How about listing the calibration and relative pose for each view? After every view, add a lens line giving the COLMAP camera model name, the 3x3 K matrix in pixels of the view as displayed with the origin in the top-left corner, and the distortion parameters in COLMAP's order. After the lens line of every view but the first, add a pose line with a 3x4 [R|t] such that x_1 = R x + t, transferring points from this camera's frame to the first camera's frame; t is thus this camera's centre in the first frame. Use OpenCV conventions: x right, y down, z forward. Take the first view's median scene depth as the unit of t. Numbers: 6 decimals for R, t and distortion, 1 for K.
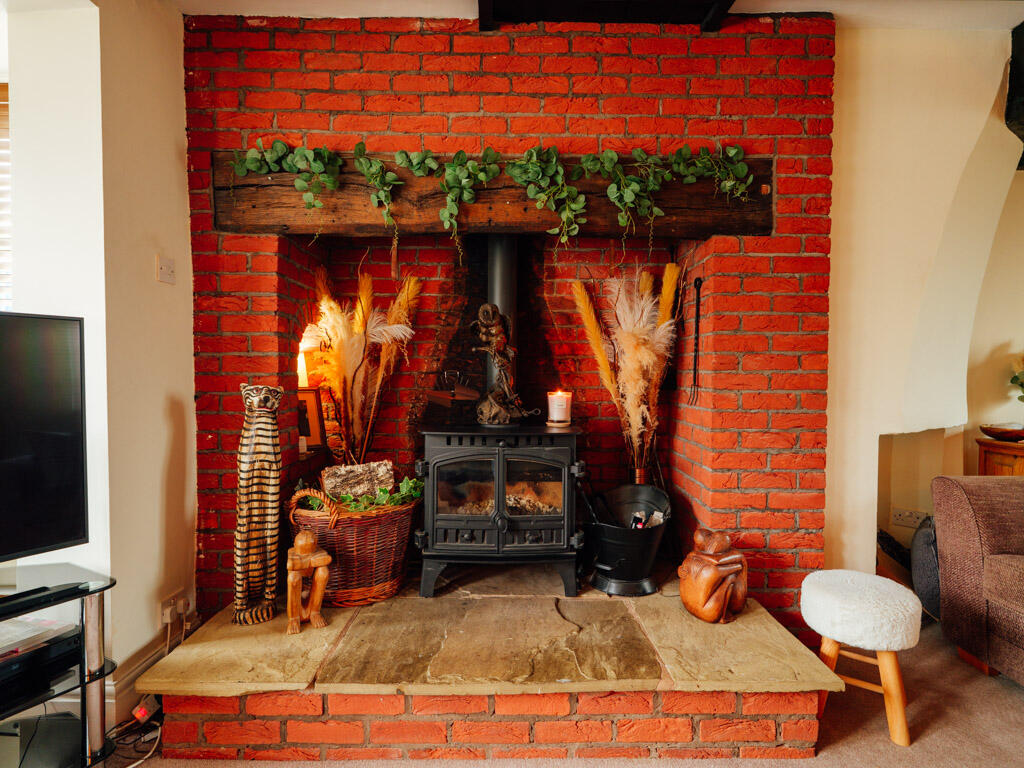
lens RADIAL K [[554.3, 0, 518.0], [0, 554.3, 382.5], [0, 0, 1]] dist [0.006754, -0.001560]
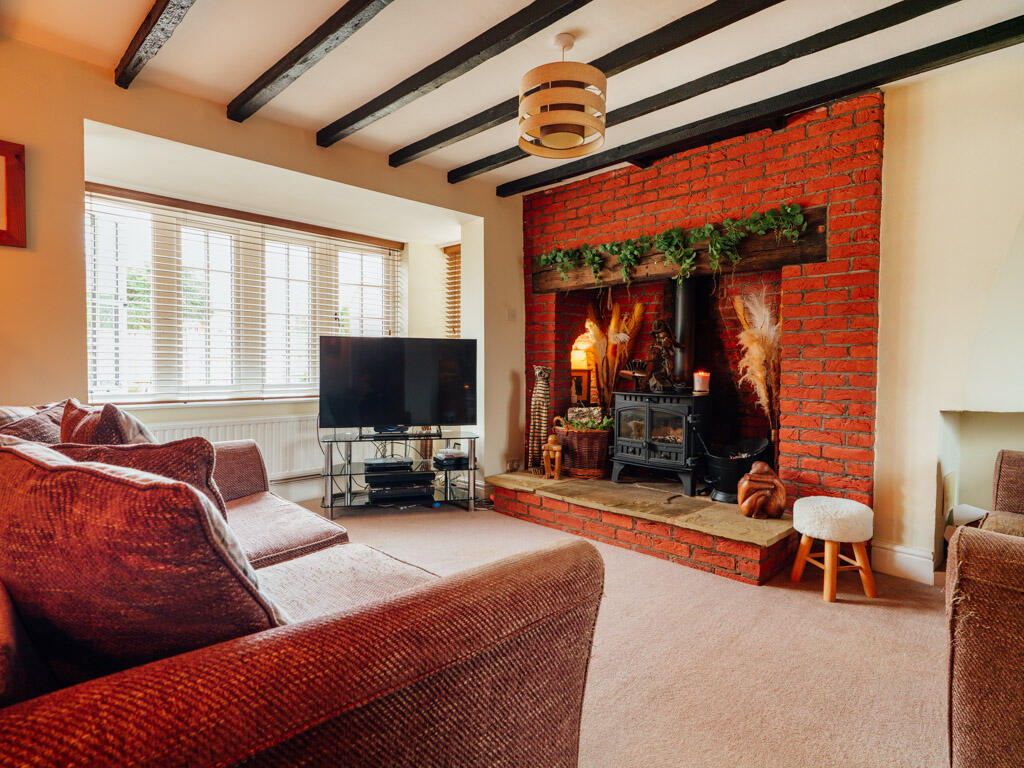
lens RADIAL K [[554.3, 0, 509.6], [0, 554.3, 381.1], [0, 0, 1]] dist [0.006754, -0.001560]
pose [[0.701716, 0.024019, -0.712052, 0.909352], [-0.016183, 0.999711, 0.017774, 0.024402], [0.712273, -0.000949, 0.701902, -0.551727]]
